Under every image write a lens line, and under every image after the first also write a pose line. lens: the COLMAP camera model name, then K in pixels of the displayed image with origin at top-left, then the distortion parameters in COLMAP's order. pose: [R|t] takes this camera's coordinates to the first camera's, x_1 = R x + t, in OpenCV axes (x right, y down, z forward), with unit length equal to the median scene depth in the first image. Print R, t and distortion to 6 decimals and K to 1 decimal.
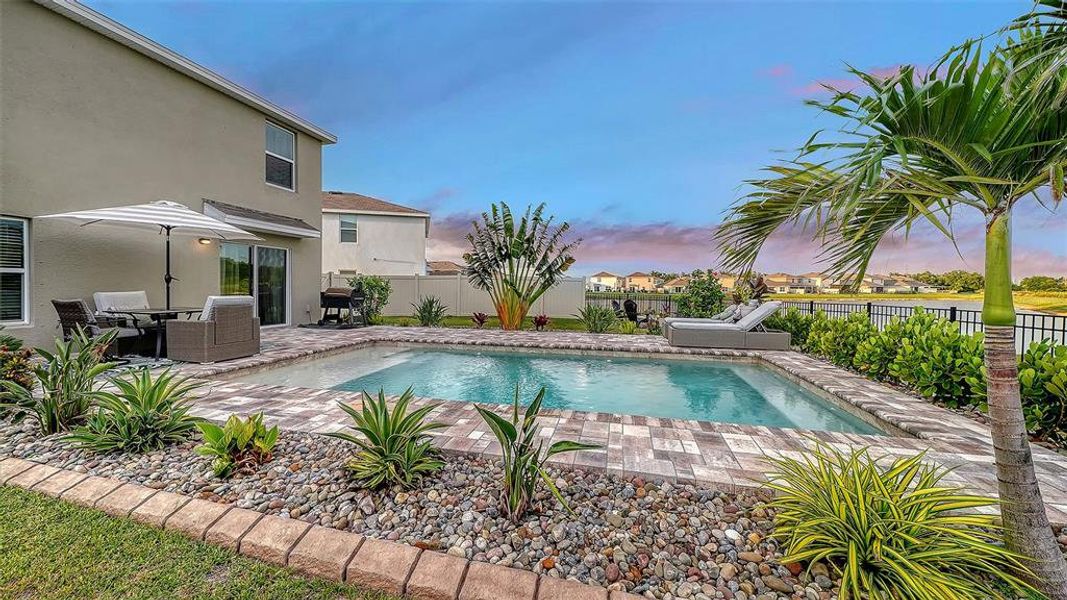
lens RADIAL K [[400.8, 0, 530.0], [0, 400.8, 296.8], [0, 0, 1]] dist [-0.004027, -0.000198]
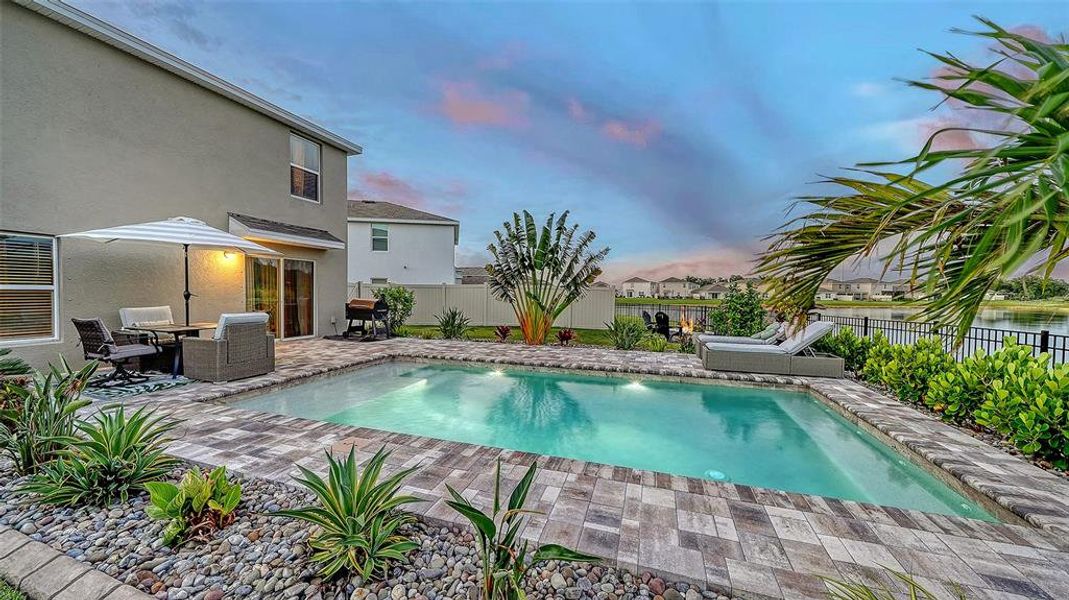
lens RADIAL K [[388.7, 0, 541.3], [0, 388.7, 297.0], [0, 0, 1]] dist [-0.006190, -0.000301]
pose [[0.997705, 0.000033, -0.067704, 0.042821], [0.000152, 0.999996, 0.002730, -0.044853], [0.067704, -0.002734, 0.997702, 0.101366]]
